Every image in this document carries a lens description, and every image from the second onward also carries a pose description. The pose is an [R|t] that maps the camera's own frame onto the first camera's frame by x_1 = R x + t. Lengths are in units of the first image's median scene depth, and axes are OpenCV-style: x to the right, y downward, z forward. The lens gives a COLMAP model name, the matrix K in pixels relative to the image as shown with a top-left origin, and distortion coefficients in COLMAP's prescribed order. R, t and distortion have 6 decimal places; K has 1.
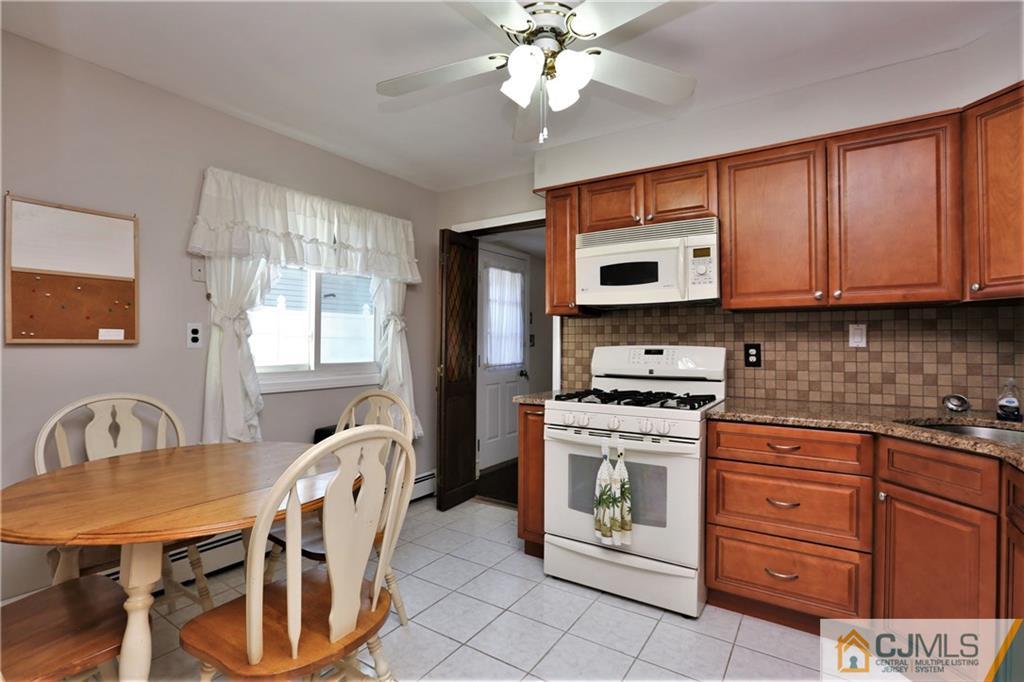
lens RADIAL K [[485.9, 0, 510.0], [0, 485.9, 340.7], [0, 0, 1]] dist [-0.014281, 0.000345]
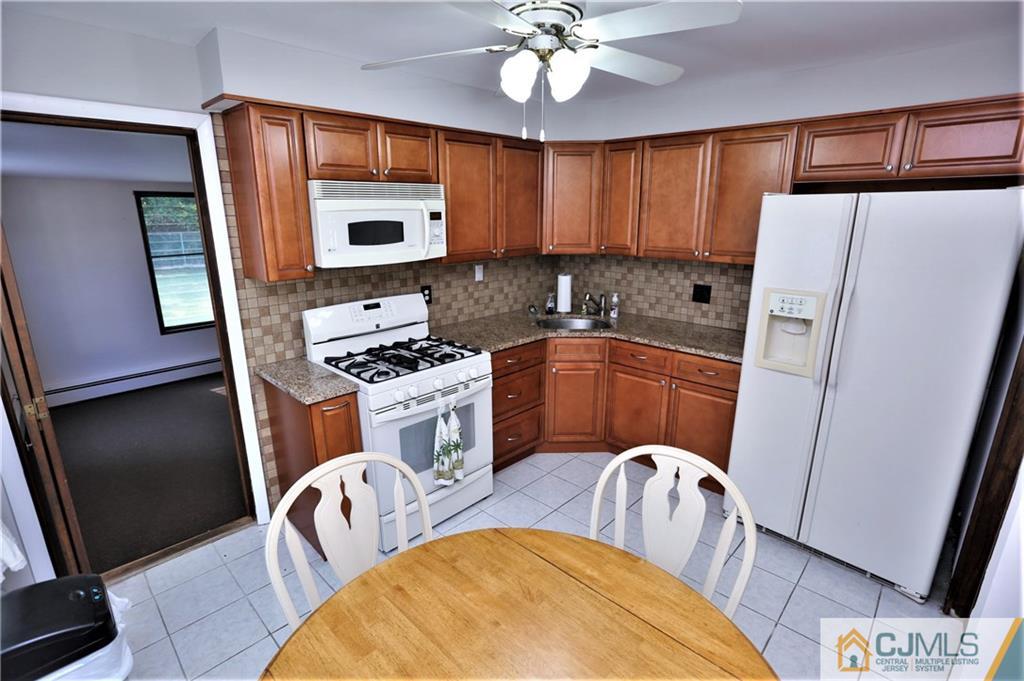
lens RADIAL K [[485.9, 0, 512.8], [0, 485.9, 344.5], [0, 0, 1]] dist [-0.014281, 0.000345]
pose [[0.188708, -0.267632, 0.944861, -0.700810], [-0.002661, 0.962005, 0.273019, -0.198574], [-0.982030, -0.054035, 0.180825, 0.590214]]
